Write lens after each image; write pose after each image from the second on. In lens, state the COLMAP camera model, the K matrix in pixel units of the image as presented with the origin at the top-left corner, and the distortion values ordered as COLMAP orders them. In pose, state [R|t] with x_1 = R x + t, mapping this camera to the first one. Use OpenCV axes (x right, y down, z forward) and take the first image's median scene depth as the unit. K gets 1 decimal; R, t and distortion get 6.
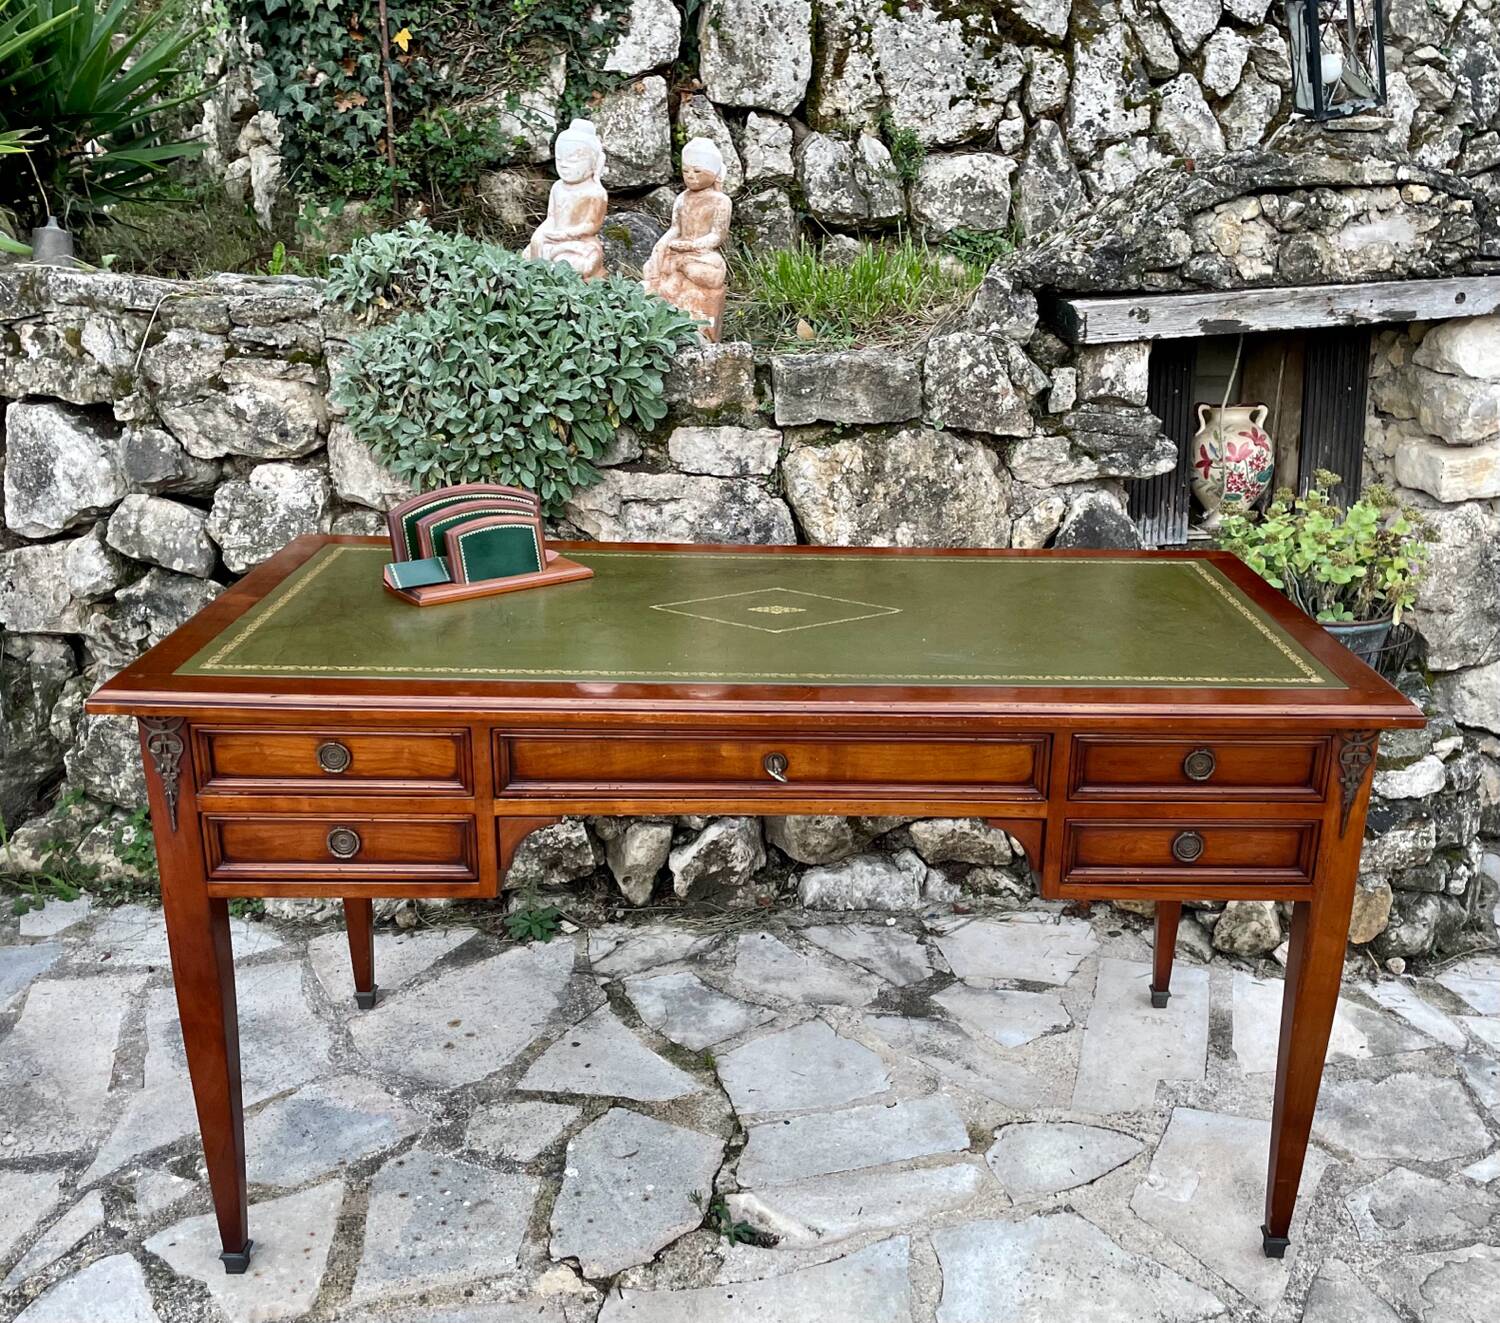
lens RADIAL K [[1444.4, 0, 851.0], [0, 1444.4, 680.2], [0, 0, 1]] dist [0.083078, -0.120275]
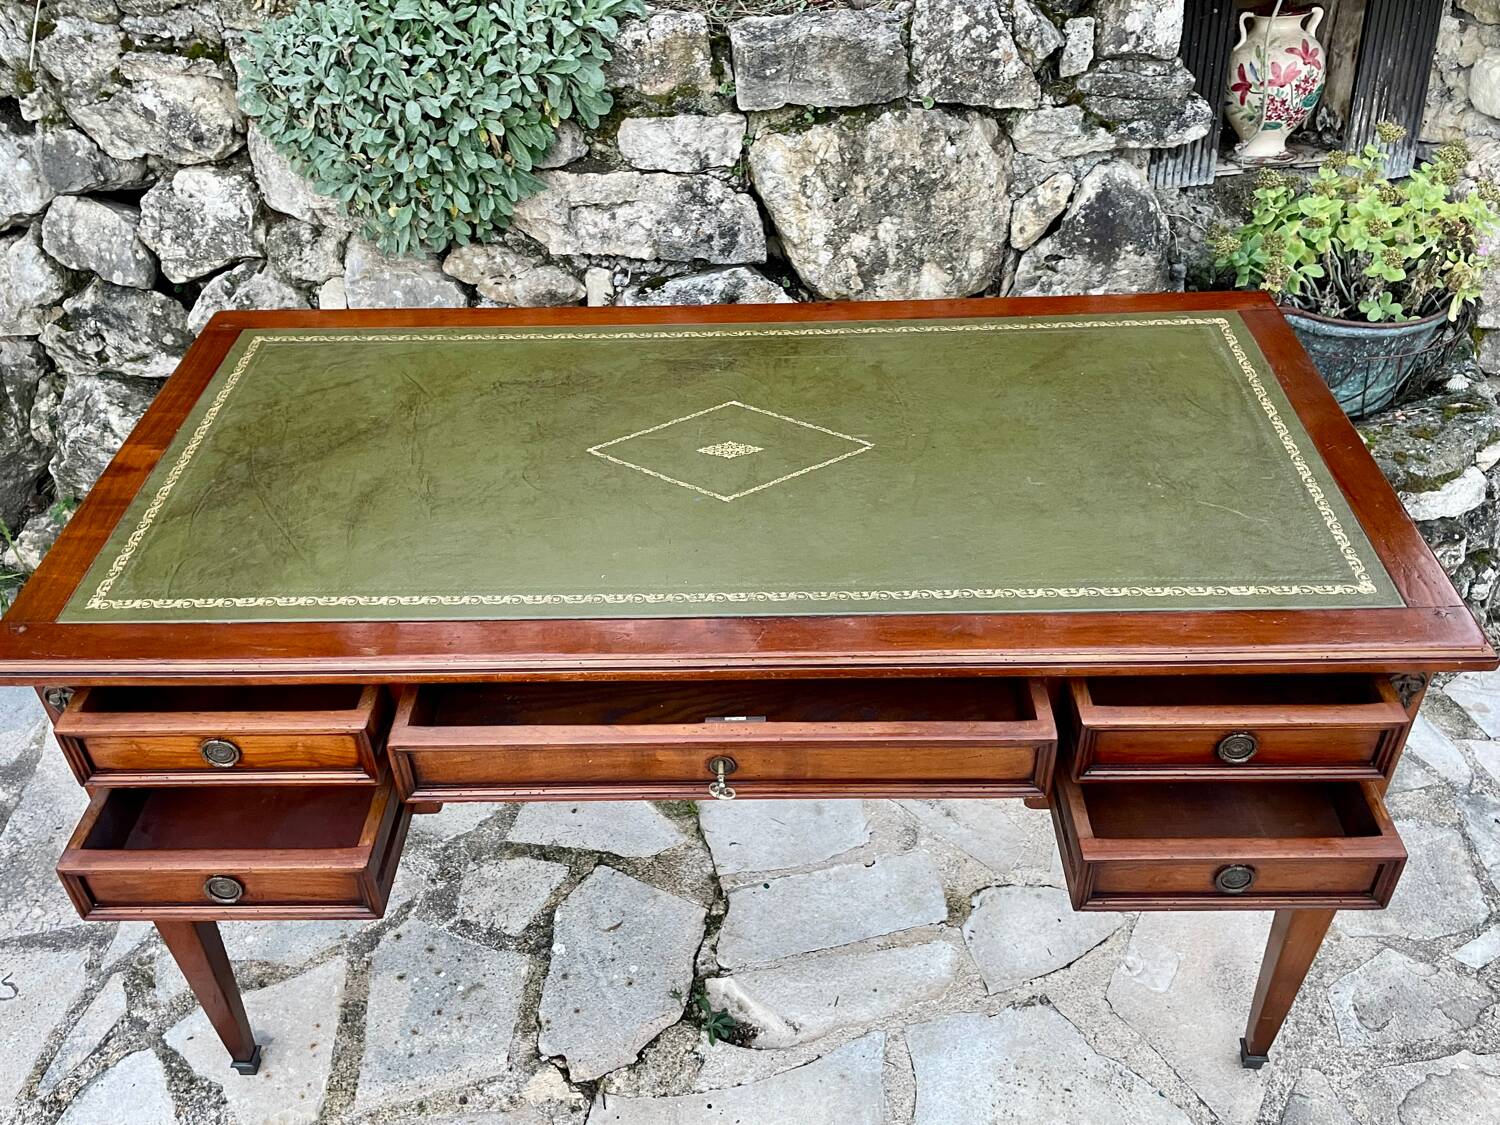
lens RADIAL K [[1313.8, 0, 747.4], [0, 1313.8, 537.6], [0, 0, 1]] dist [0.073472, -0.103857]
pose [[0.996163, -0.007065, -0.087236, 0.020916], [0.034721, 0.946847, 0.319804, -0.187490], [0.080340, -0.321606, 0.943459, 0.171488]]
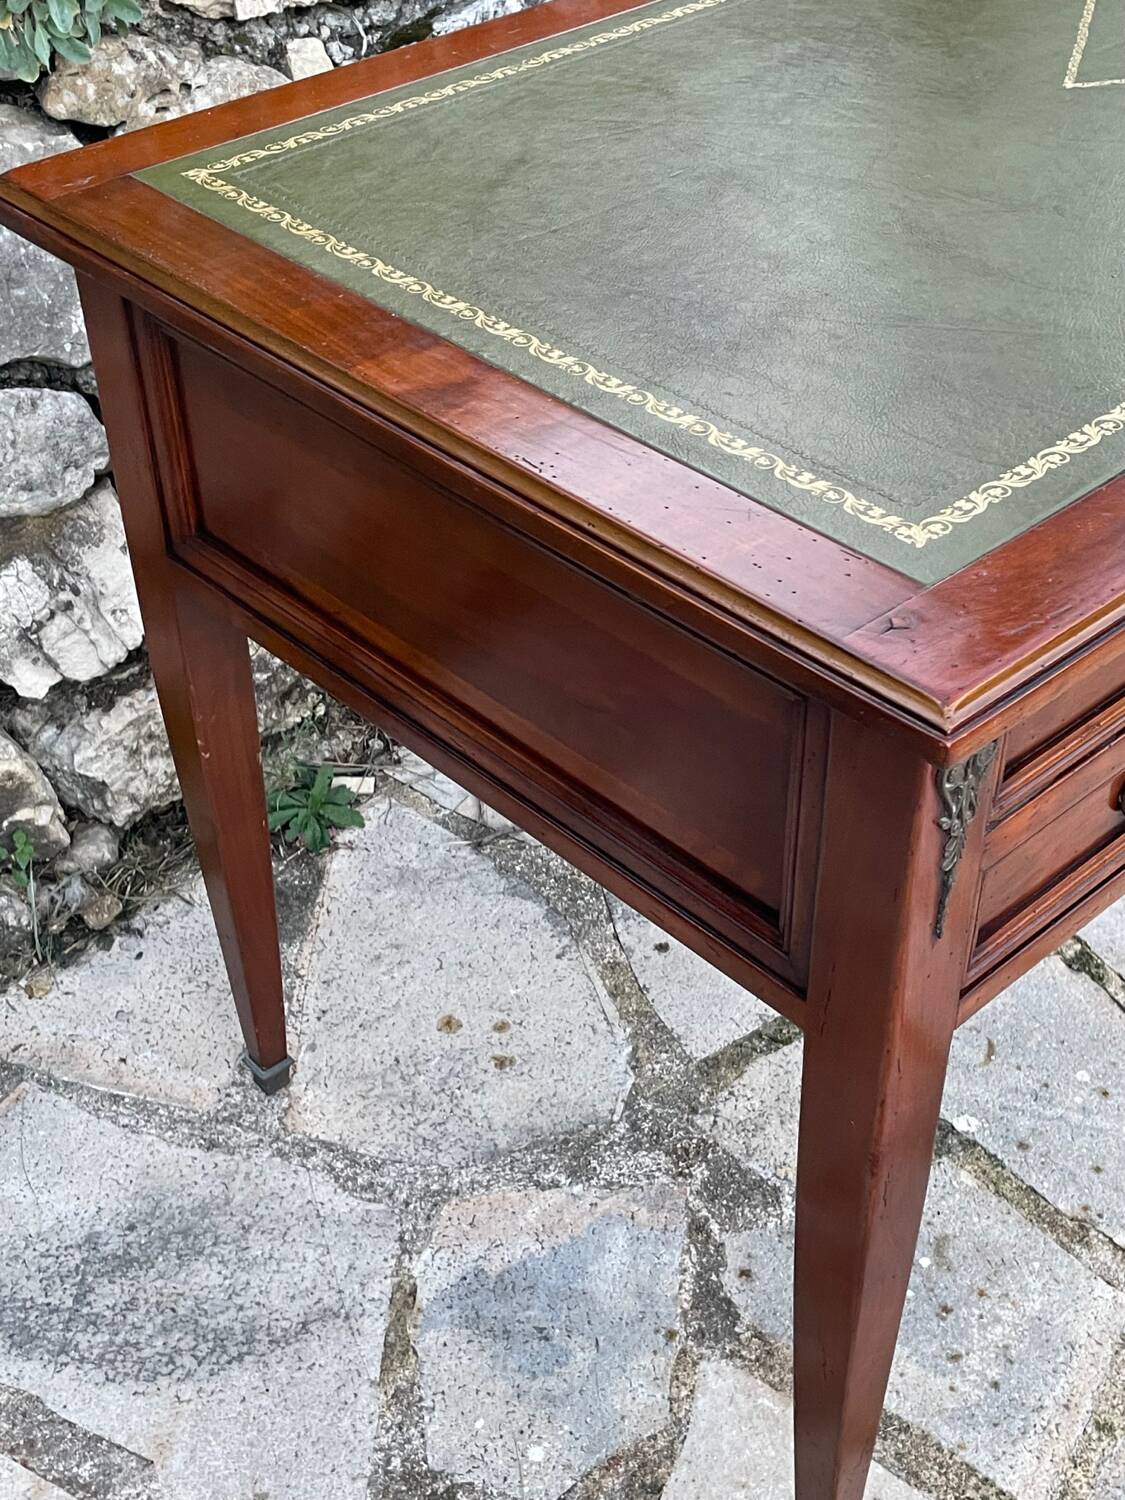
lens RADIAL K [[1933.2, 0, 563.3], [0, 1933.2, 775.0], [0, 0, 1]] dist [0.136779, -0.334457]
pose [[0.767272, -0.441064, 0.465571, -0.489848], [0.249666, 0.874113, 0.416646, -0.119444], [-0.590729, -0.203443, 0.780801, 0.407634]]
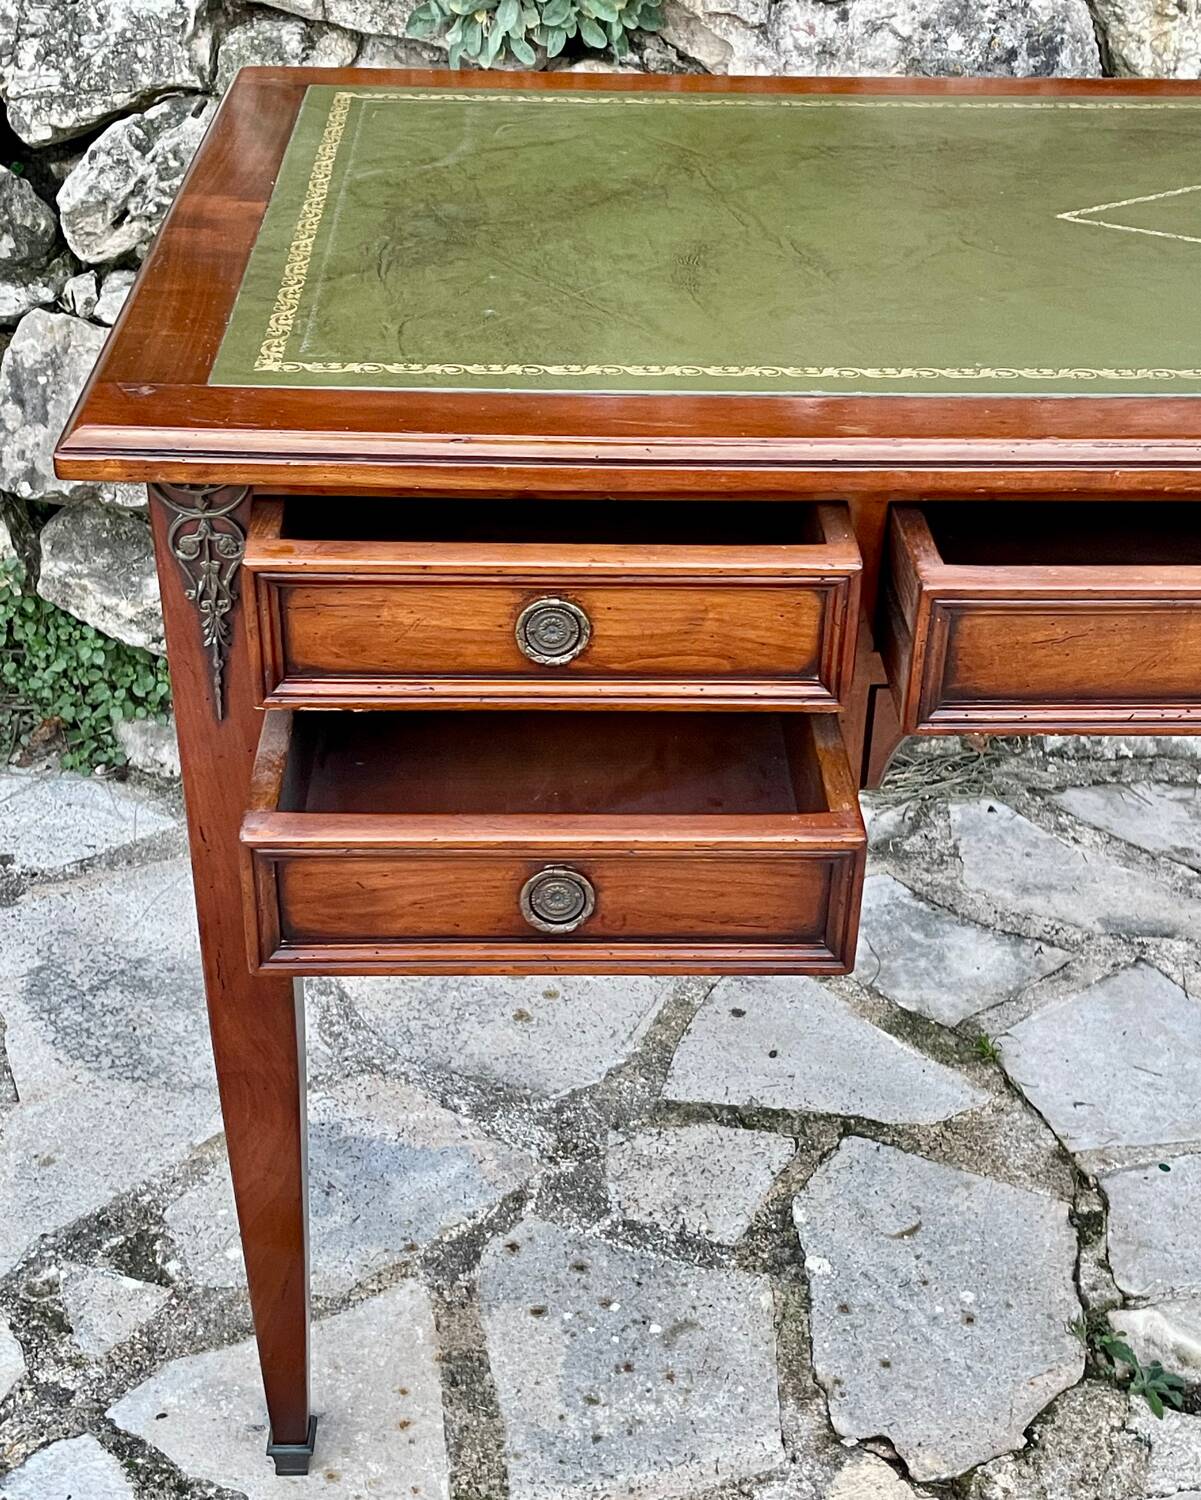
lens RADIAL K [[2053.2, 0, 624.8], [0, 2053.2, 796.3], [0, 0, 1]] dist [0.144474, -0.358871]
pose [[0.999922, -0.002231, -0.012258, -0.202858], [0.005005, 0.972882, 0.231249, -0.017554], [0.011410, -0.231292, 0.972817, 0.212367]]
